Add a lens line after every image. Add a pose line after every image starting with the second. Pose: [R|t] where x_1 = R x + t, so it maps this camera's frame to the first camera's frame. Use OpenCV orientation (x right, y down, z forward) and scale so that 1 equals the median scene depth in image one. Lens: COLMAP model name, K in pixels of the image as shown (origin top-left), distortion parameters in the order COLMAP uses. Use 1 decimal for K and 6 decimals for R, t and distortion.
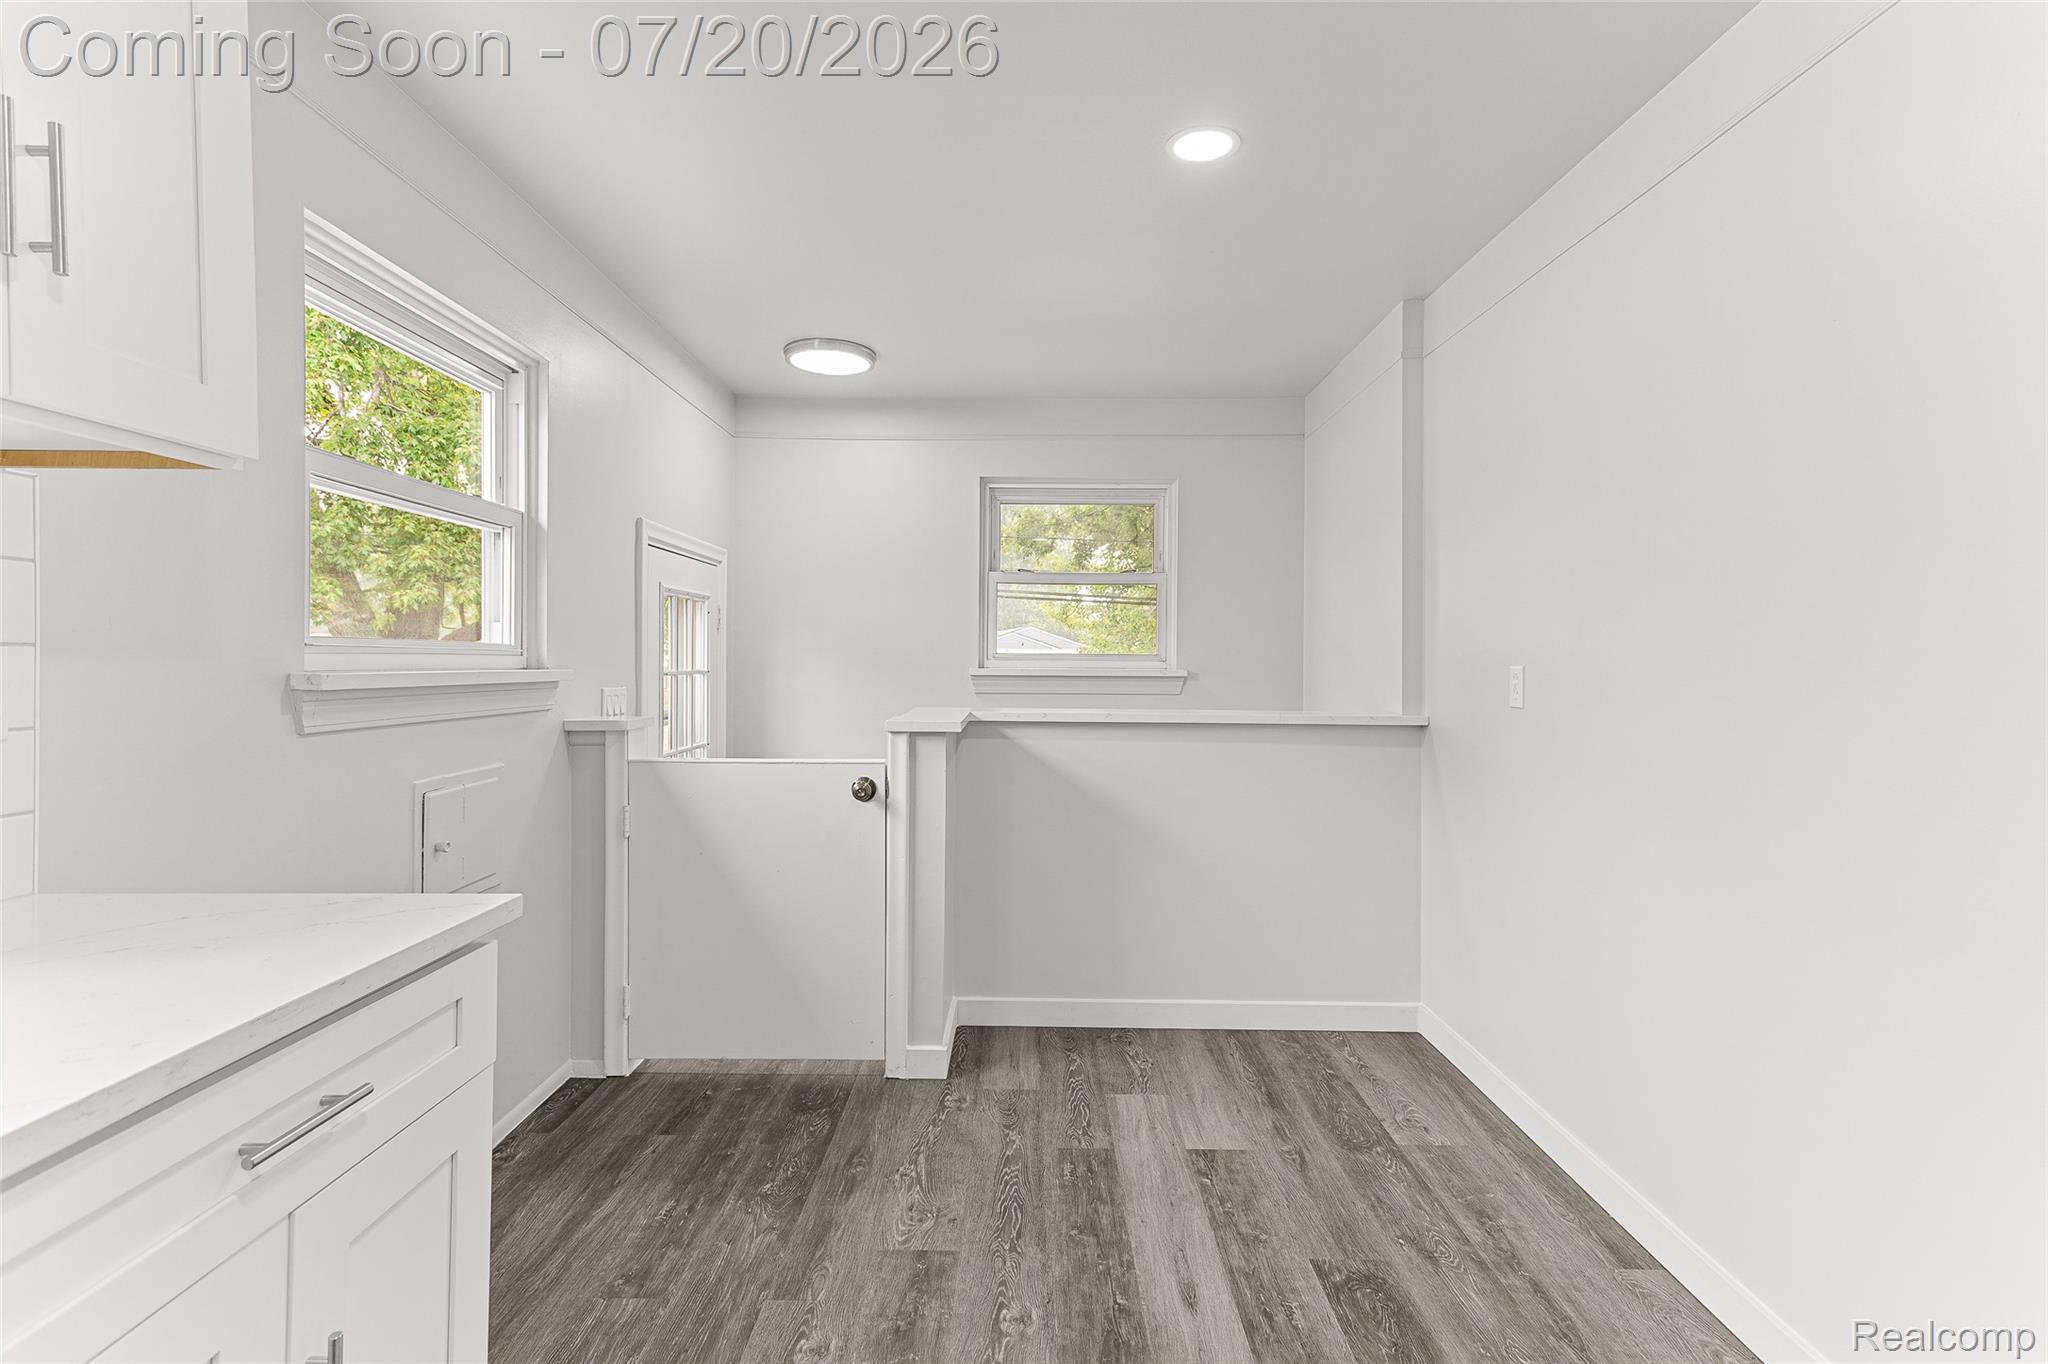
lens RADIAL K [[958.4, 0, 1018.5], [0, 958.4, 668.2], [0, 0, 1]] dist [0.022834, 0.000317]
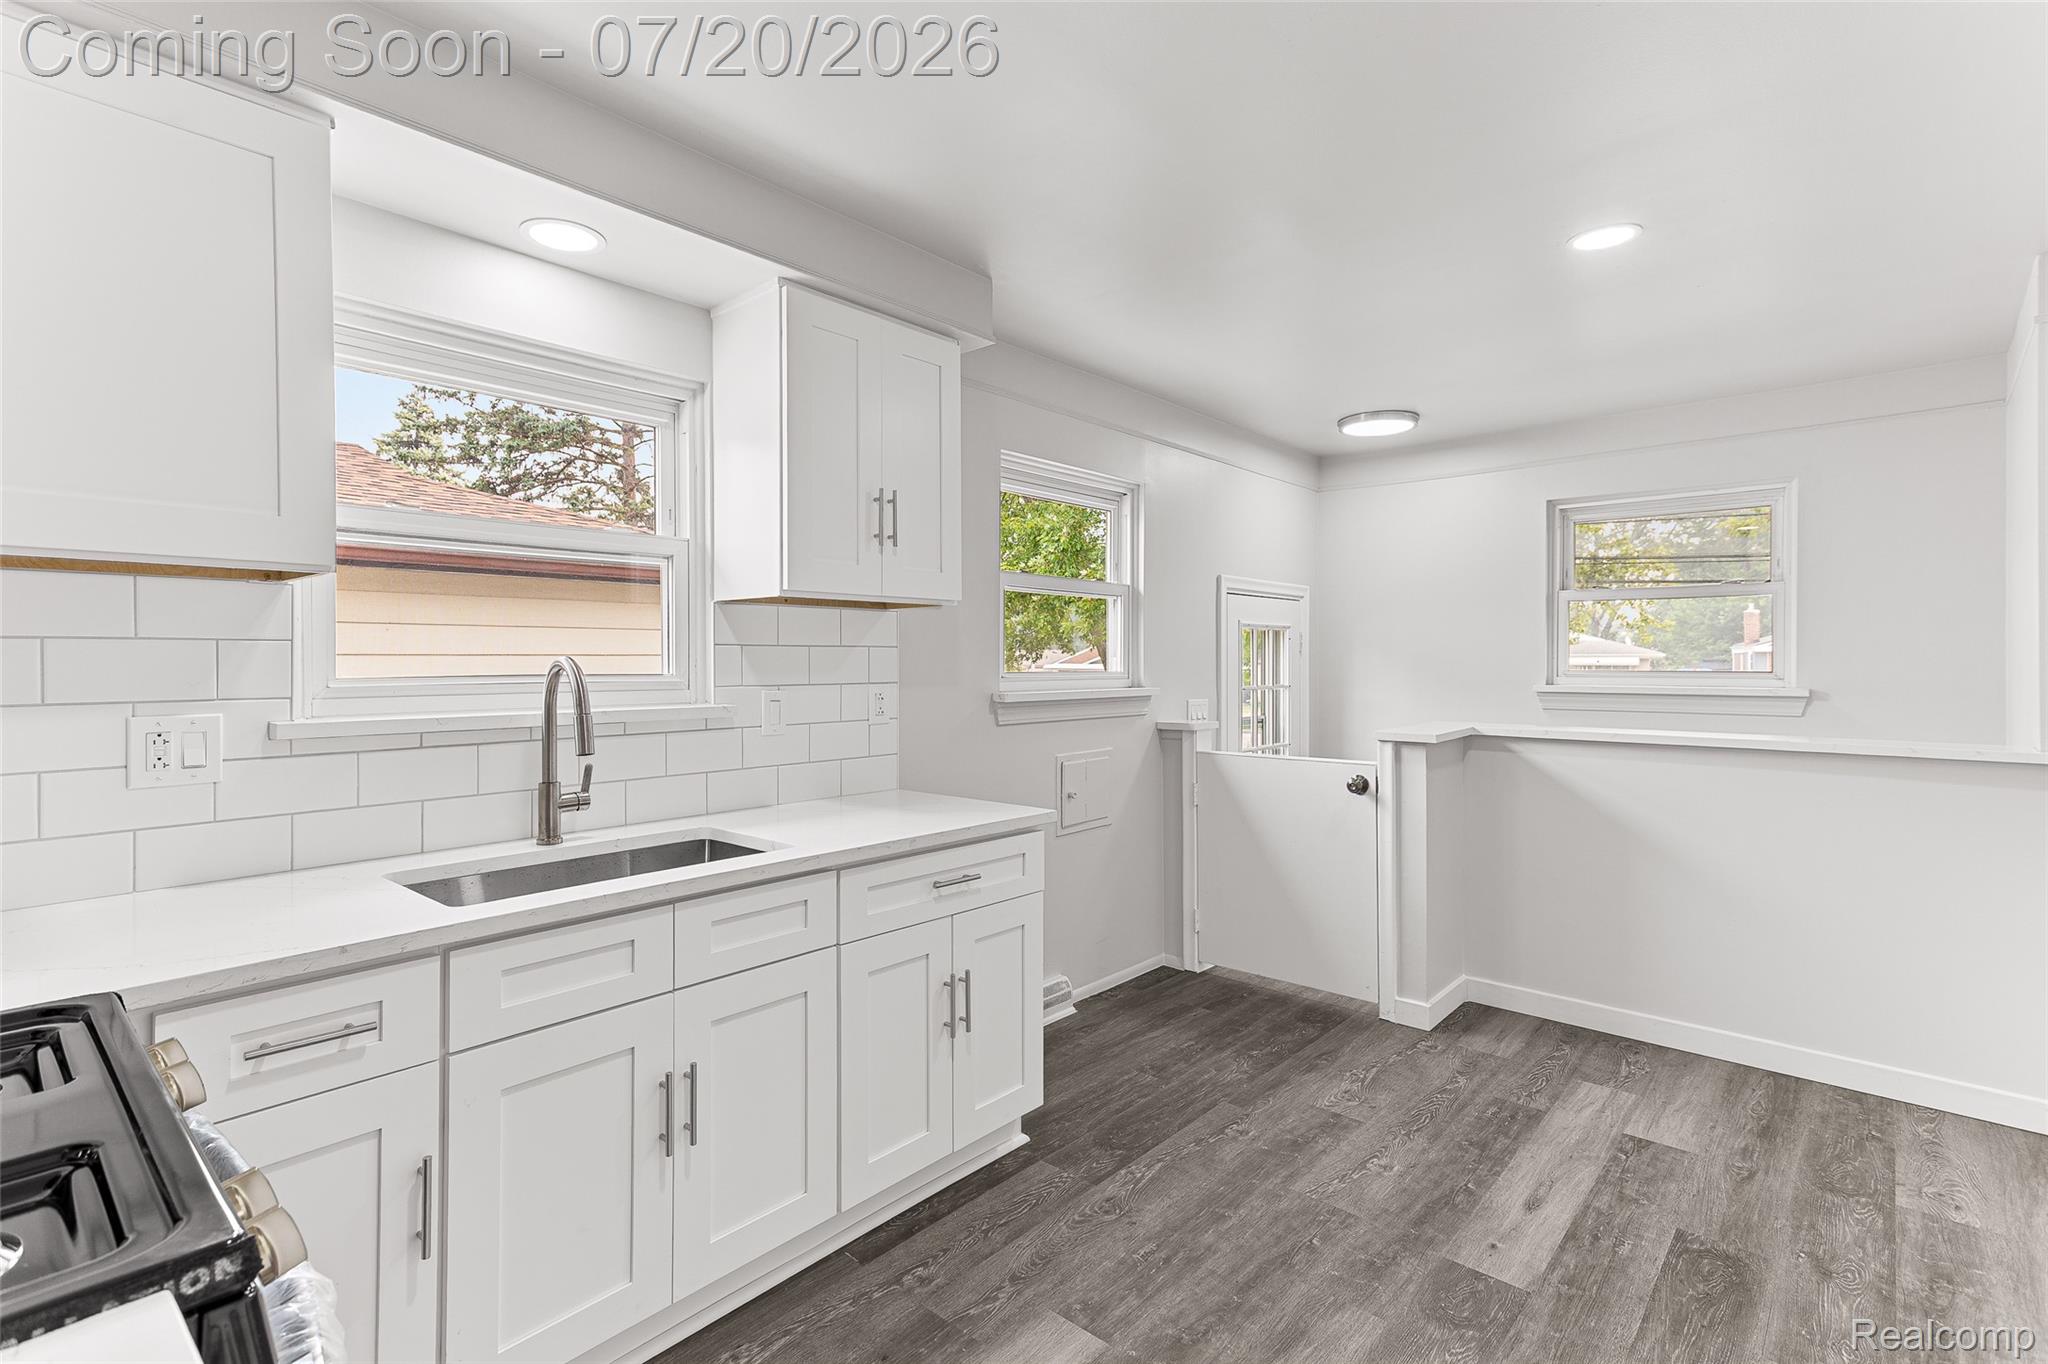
lens RADIAL K [[958.4, 0, 1018.5], [0, 958.4, 668.2], [0, 0, 1]] dist [0.022834, 0.000317]
pose [[0.754769, -0.002863, -0.655985, 0.353449], [0.000634, 0.999993, -0.003635, -0.024626], [0.655991, 0.002328, 0.754765, -0.265749]]
